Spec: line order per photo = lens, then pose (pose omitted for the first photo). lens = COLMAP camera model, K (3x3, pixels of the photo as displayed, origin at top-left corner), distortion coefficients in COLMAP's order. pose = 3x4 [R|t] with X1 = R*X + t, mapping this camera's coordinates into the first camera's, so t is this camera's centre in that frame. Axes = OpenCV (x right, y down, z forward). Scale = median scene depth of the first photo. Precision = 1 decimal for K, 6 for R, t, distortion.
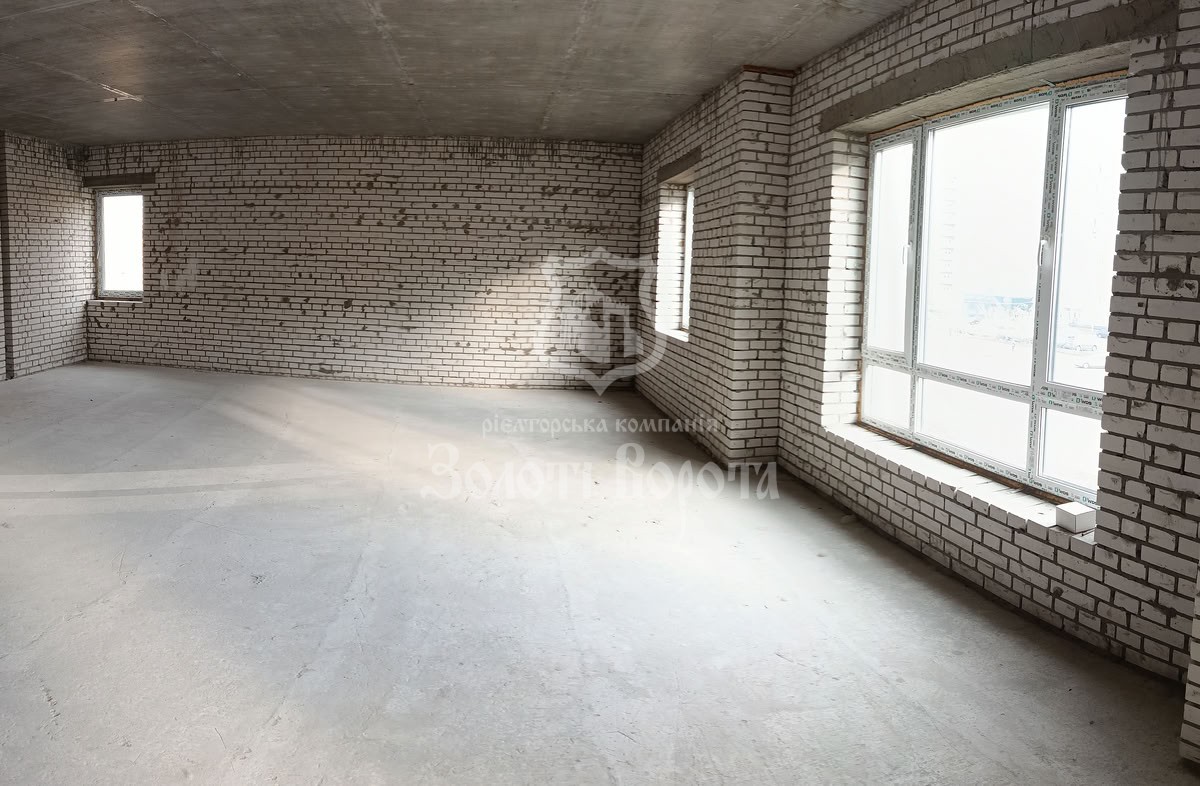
lens RADIAL K [[763.9, 0, 688.4], [0, 763.9, 304.3], [0, 0, 1]] dist [-0.284333, 0.161288]
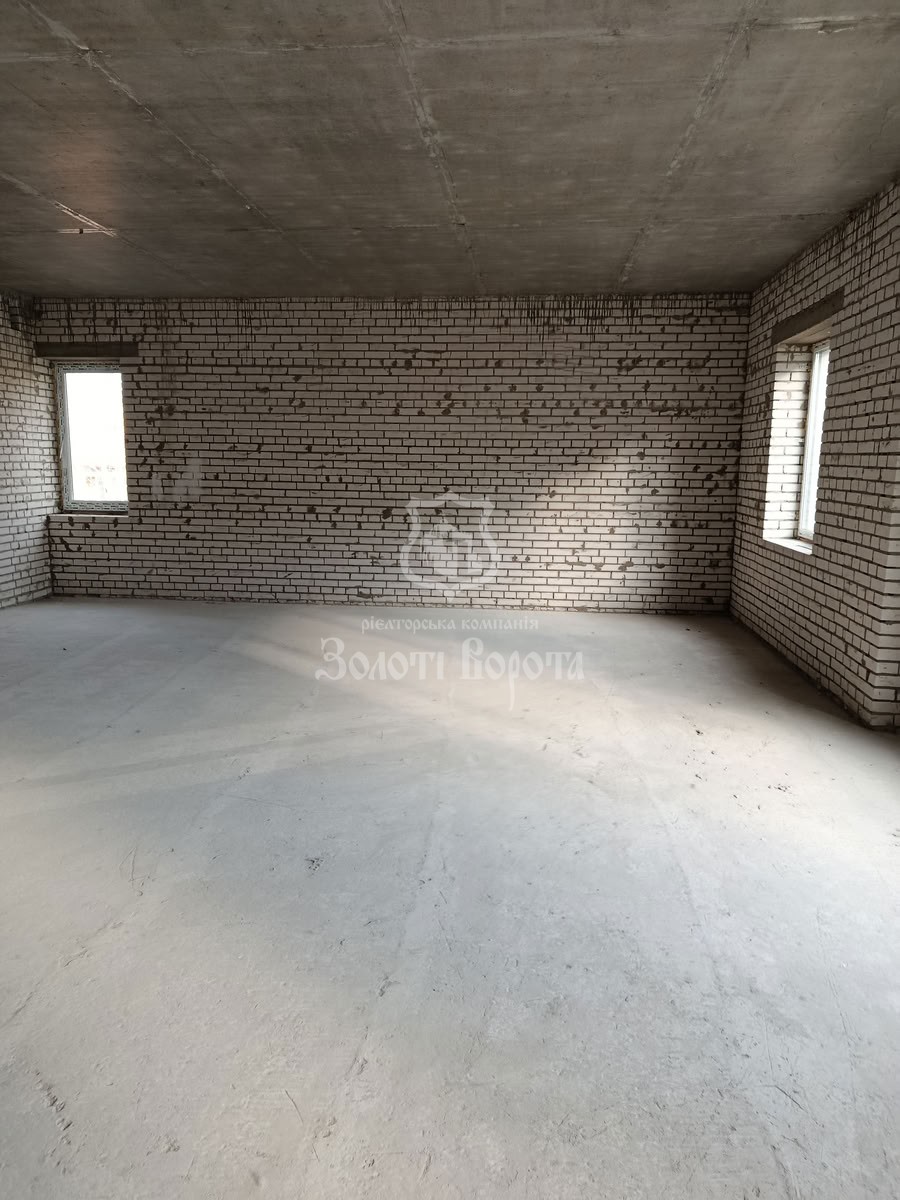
lens RADIAL K [[831.0, 0, 450.0], [0, 831.0, 600.0], [0, 0, 1]] dist [0.072140, -0.096148]
pose [[0.938052, 0.032690, -0.344948, -0.051694], [0.007039, 0.993536, 0.113298, -0.004446], [0.346422, -0.108708, 0.931759, 0.087497]]
